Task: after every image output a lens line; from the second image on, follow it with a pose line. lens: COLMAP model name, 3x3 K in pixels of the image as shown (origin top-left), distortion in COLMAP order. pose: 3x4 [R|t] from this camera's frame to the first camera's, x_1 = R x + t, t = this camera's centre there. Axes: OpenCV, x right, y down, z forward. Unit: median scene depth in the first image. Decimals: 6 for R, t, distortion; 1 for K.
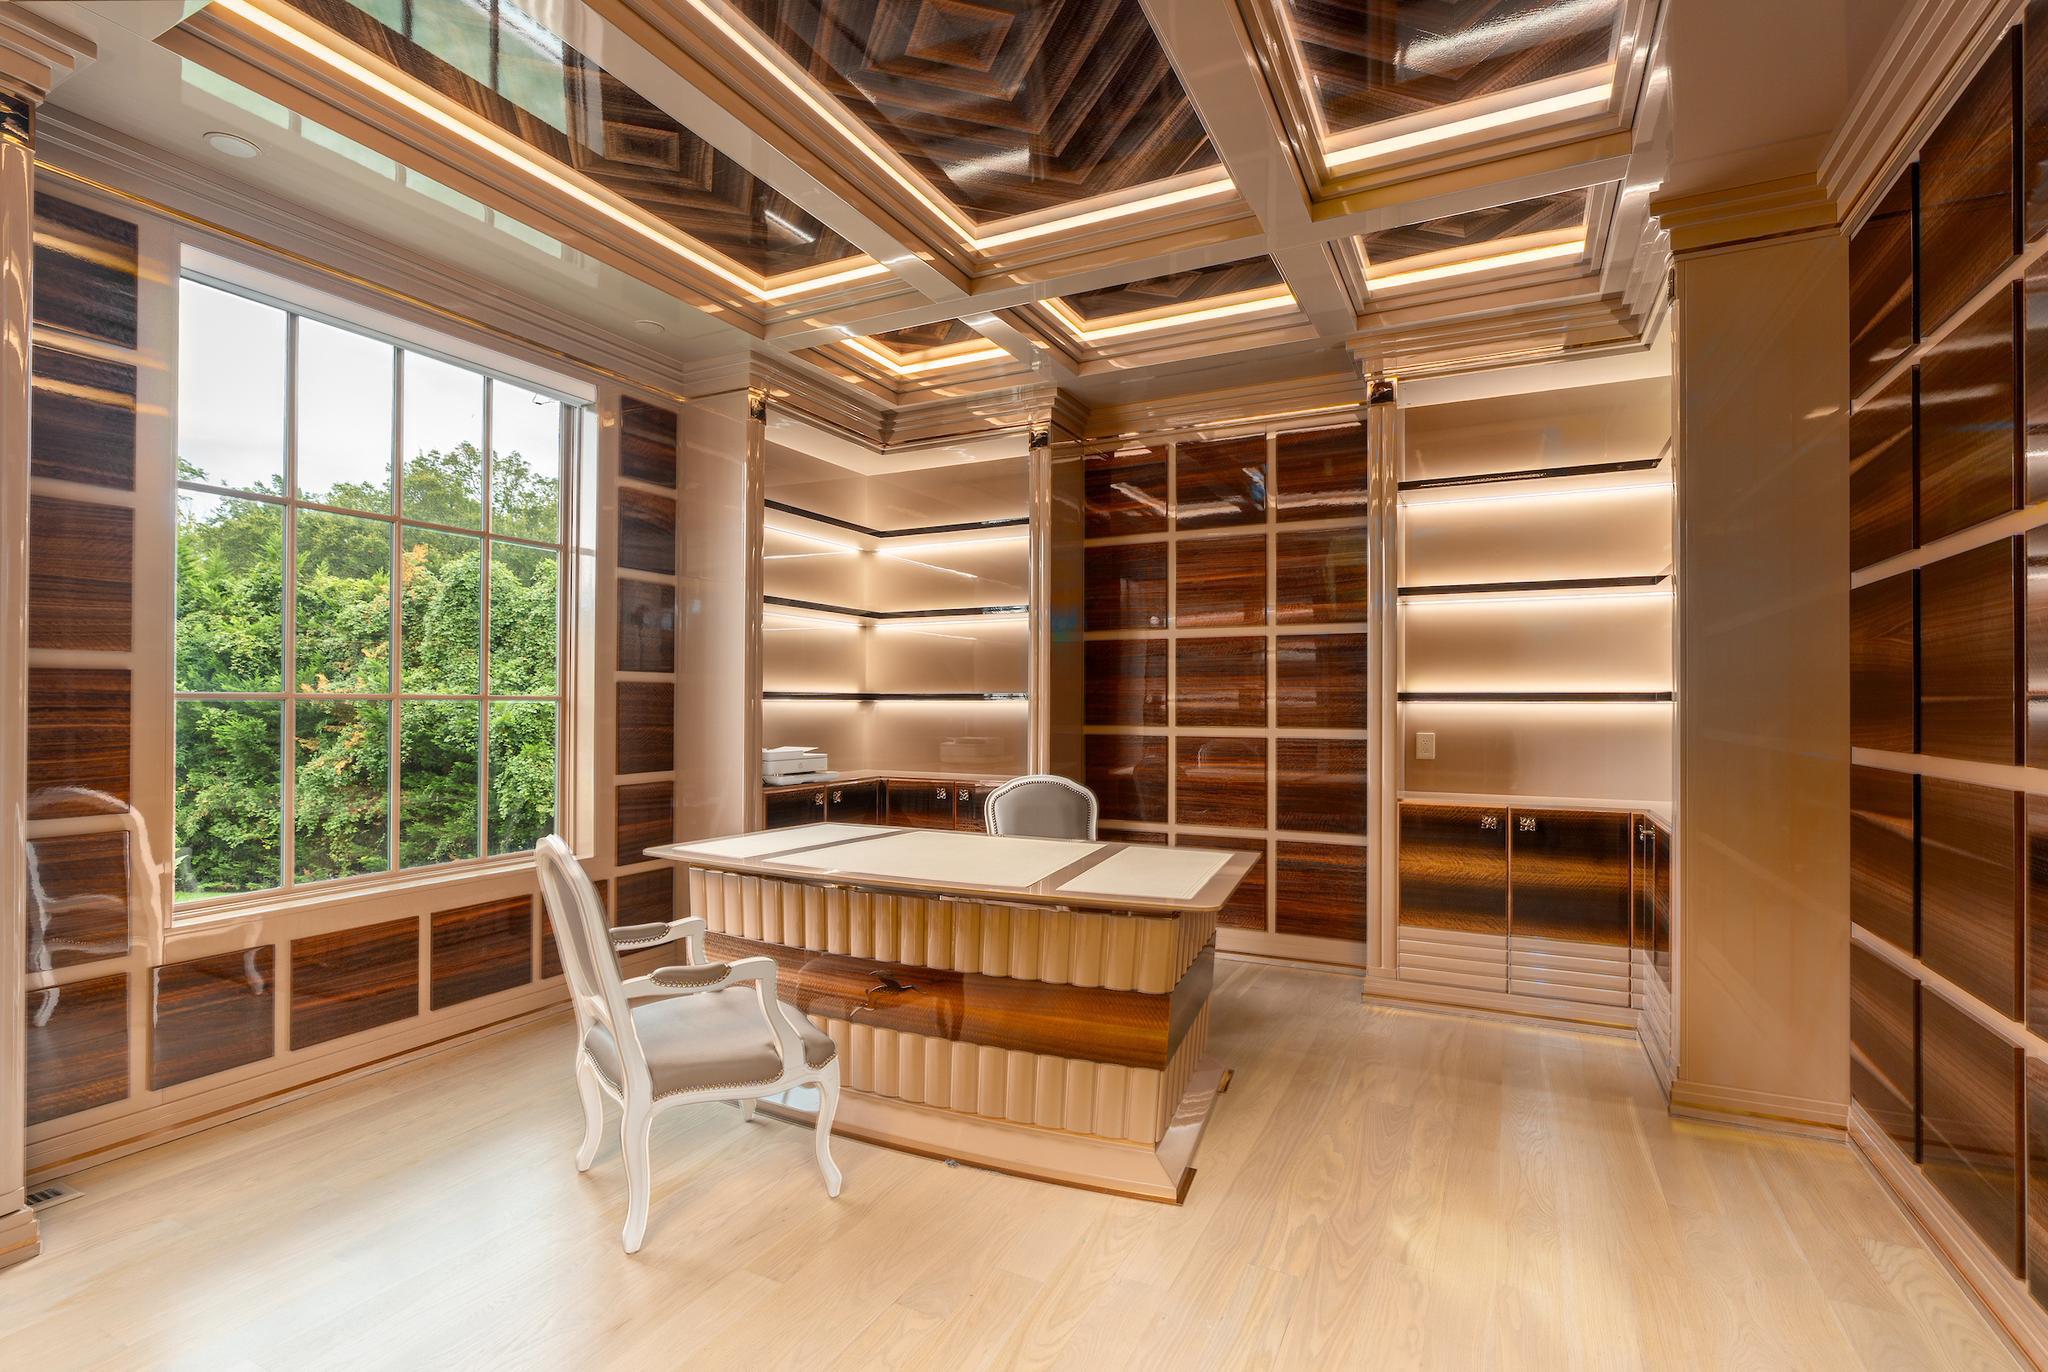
lens RADIAL K [[936.4, 0, 1032.8], [0, 936.4, 691.4], [0, 0, 1]] dist [-0.004736, -0.000154]
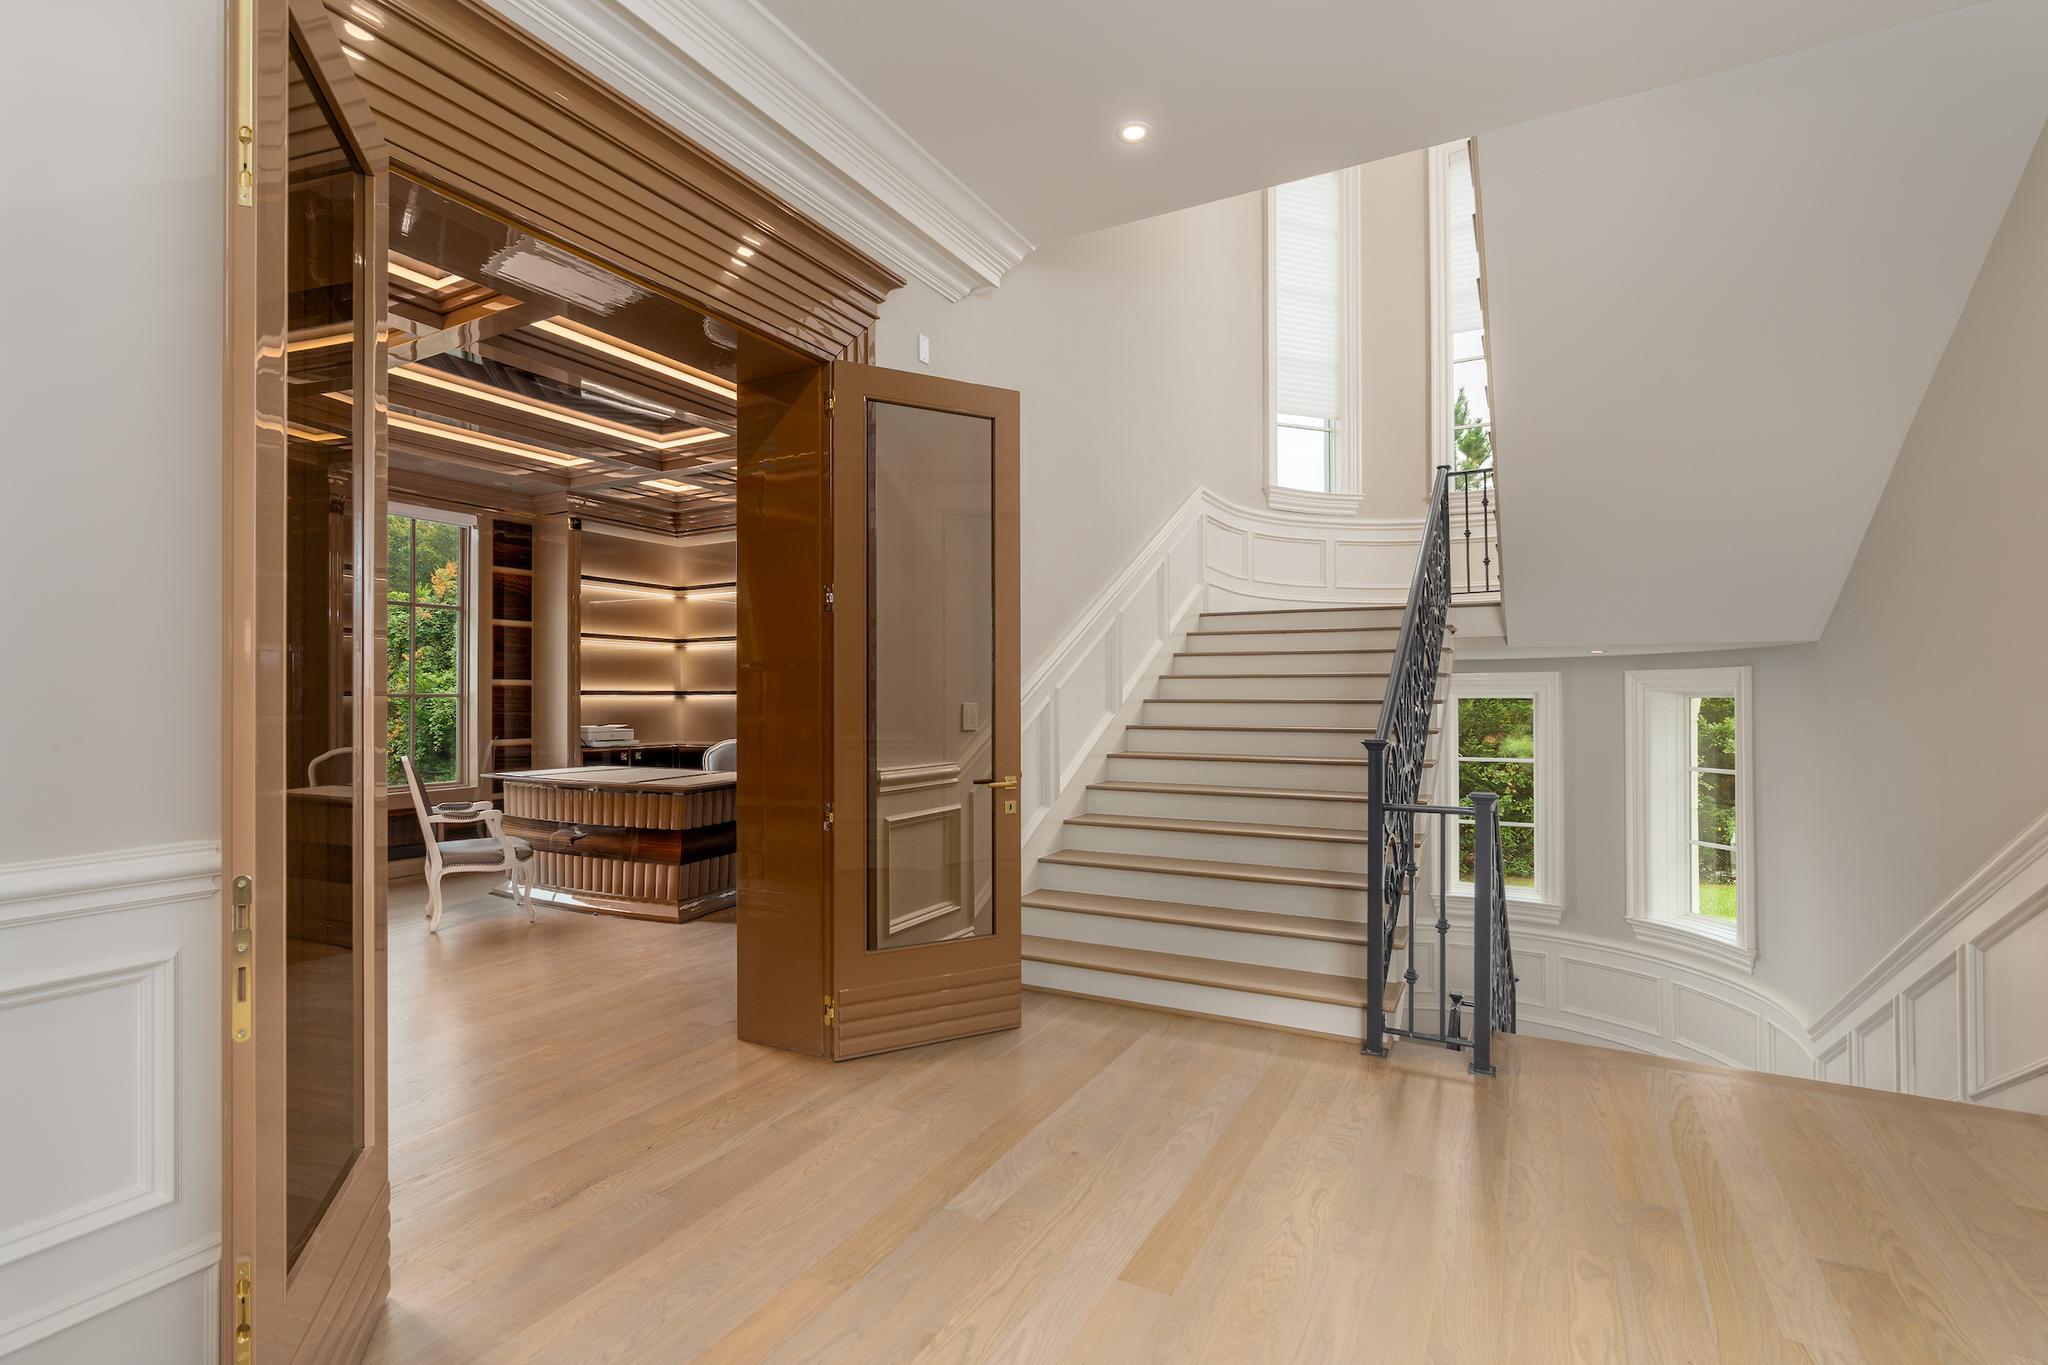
lens RADIAL K [[936.4, 0, 1023.8], [0, 936.4, 683.0], [0, 0, 1]] dist [-0.004736, -0.000154]
pose [[0.998740, -0.006731, -0.049725, 0.569511], [0.006604, 0.999975, -0.002711, -0.003831], [0.049742, 0.002380, 0.998759, -0.616841]]
